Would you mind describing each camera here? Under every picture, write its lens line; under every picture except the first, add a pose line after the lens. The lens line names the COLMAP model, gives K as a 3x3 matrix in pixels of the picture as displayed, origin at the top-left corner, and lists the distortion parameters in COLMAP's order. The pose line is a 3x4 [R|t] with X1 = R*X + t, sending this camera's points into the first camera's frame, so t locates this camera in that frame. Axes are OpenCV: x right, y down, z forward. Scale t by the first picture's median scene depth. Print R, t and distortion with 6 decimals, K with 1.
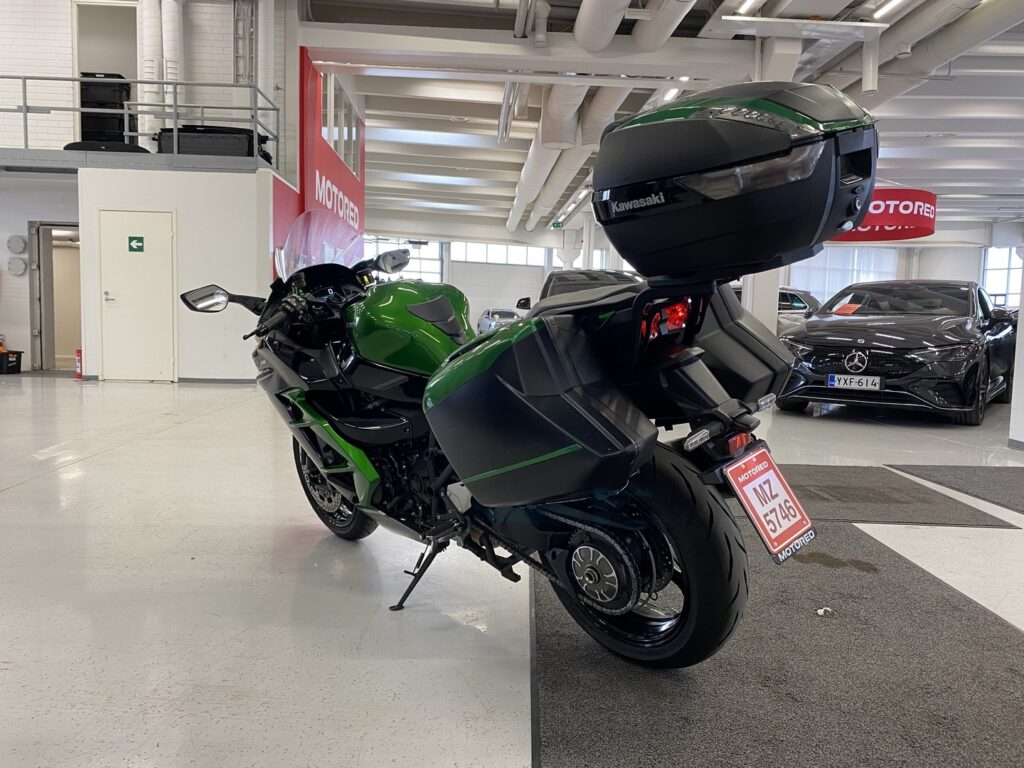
lens RADIAL K [[786.9, 0, 512.0], [0, 786.9, 384.0], [0, 0, 1]] dist [0.008623, 0.002549]
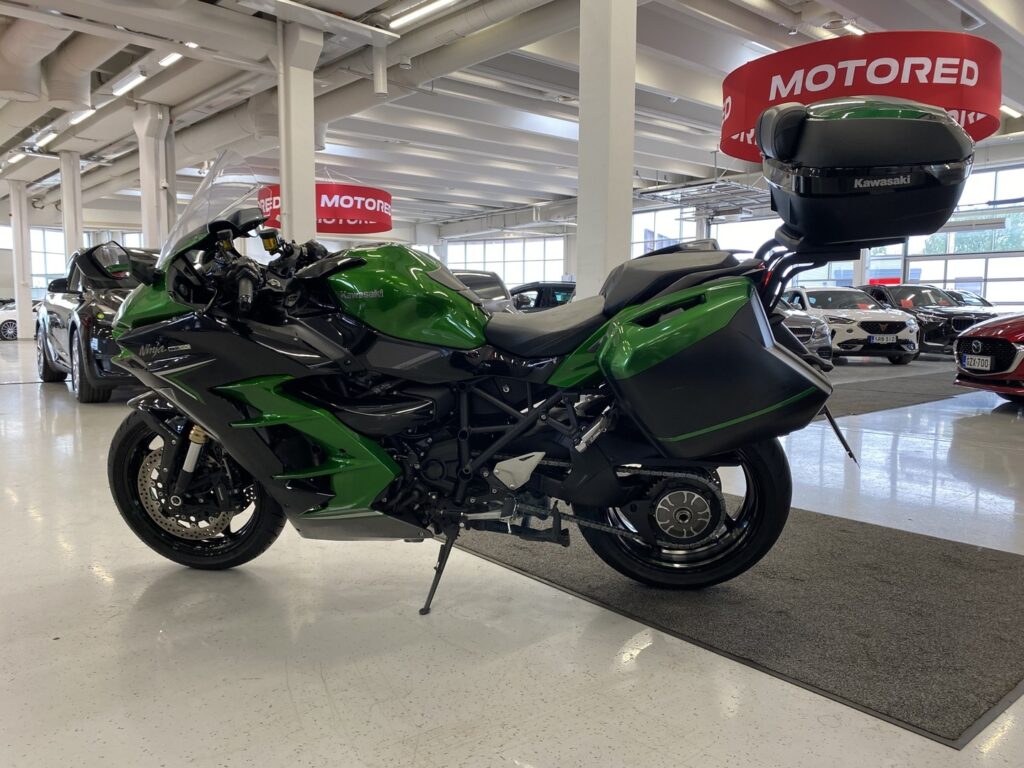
lens RADIAL K [[783.8, 0, 519.9], [0, 783.8, 392.6], [0, 0, 1]] dist [0.009256, -0.003372]
pose [[0.757581, -0.081656, 0.647614, -0.140081], [0.066109, 0.996641, 0.048330, 0.000214], [-0.649385, 0.006199, 0.760434, 0.055952]]
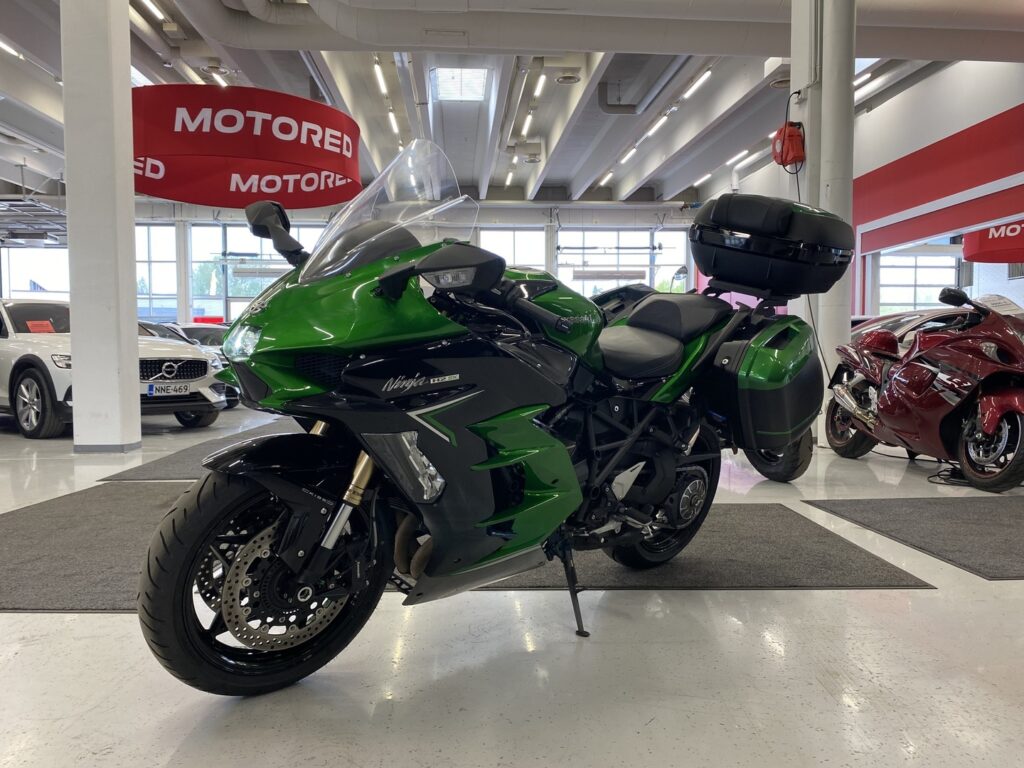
lens RADIAL K [[783.8, 0, 519.9], [0, 783.8, 392.6], [0, 0, 1]] dist [0.009256, -0.003372]
pose [[-0.039463, -0.069534, 0.996799, -0.229894], [0.085192, 0.993709, 0.072691, -0.013884], [-0.995583, 0.087788, -0.033291, 0.242993]]
